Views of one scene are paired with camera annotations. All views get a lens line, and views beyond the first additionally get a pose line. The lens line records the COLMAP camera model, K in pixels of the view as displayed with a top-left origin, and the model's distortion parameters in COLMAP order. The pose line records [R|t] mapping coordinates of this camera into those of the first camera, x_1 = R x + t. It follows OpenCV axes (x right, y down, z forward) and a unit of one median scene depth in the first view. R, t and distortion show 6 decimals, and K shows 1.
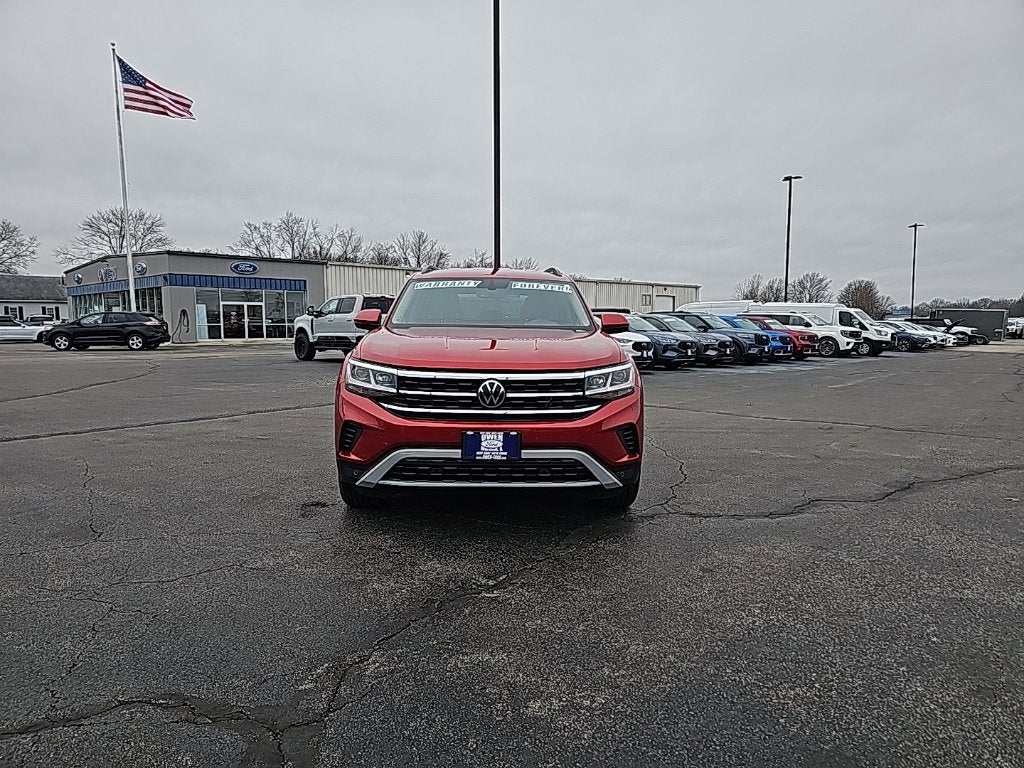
lens RADIAL K [[675.6, 0, 511.1], [0, 675.6, 390.1], [0, 0, 1]] dist [0.083760, -0.072038]
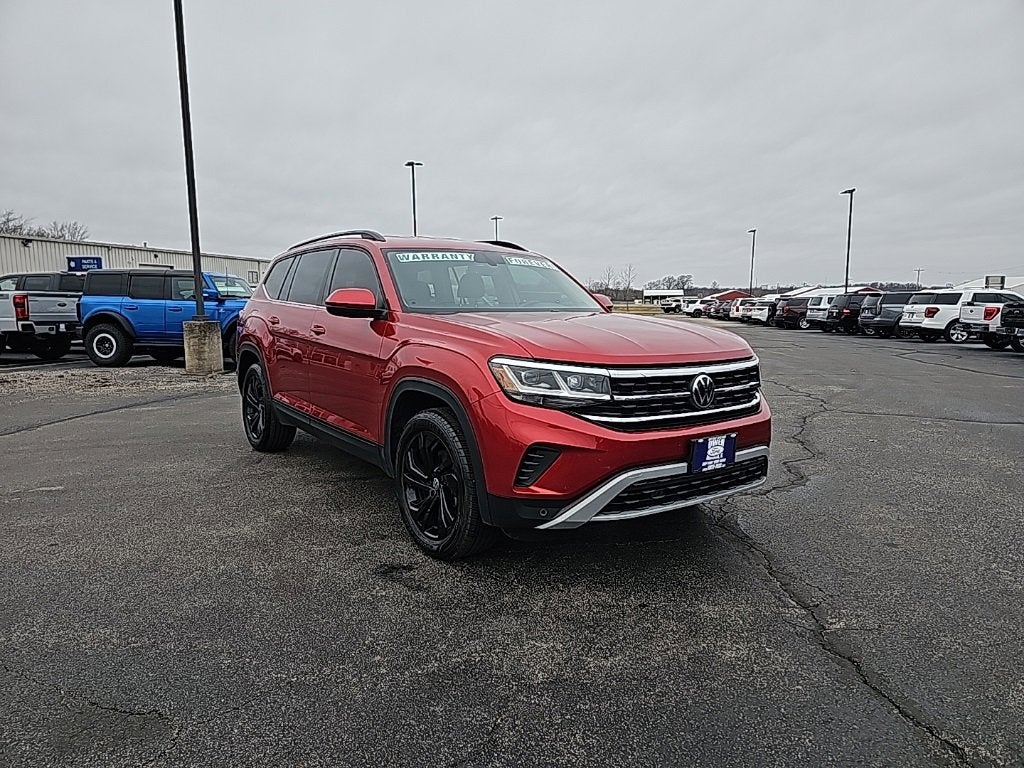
lens RADIAL K [[675.6, 0, 511.1], [0, 675.6, 390.1], [0, 0, 1]] dist [0.083760, -0.072038]
pose [[0.829183, -0.079870, 0.553241, -0.669915], [0.062955, 0.996786, 0.049549, -0.050702], [-0.555421, -0.006255, 0.831546, 0.422083]]
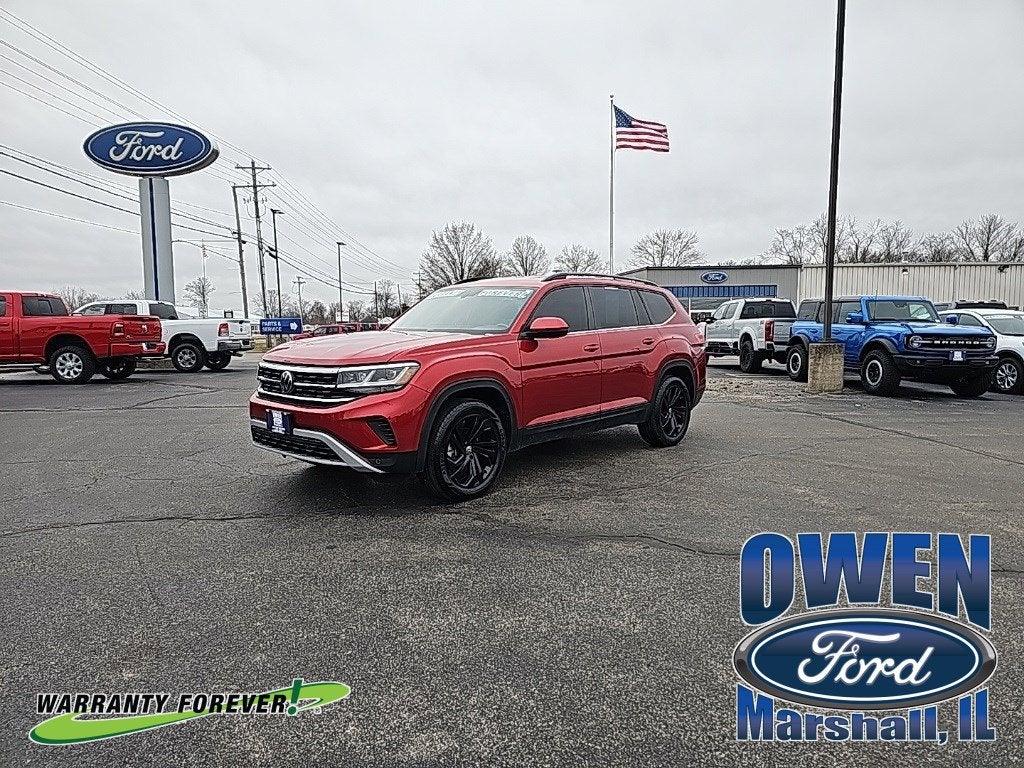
lens RADIAL K [[675.6, 0, 511.1], [0, 675.6, 390.1], [0, 0, 1]] dist [0.083760, -0.072038]
pose [[0.723345, 0.058225, -0.688028, 1.130728], [-0.064932, 0.997759, 0.016171, -0.026811], [0.687427, 0.032977, 0.725504, 0.349031]]
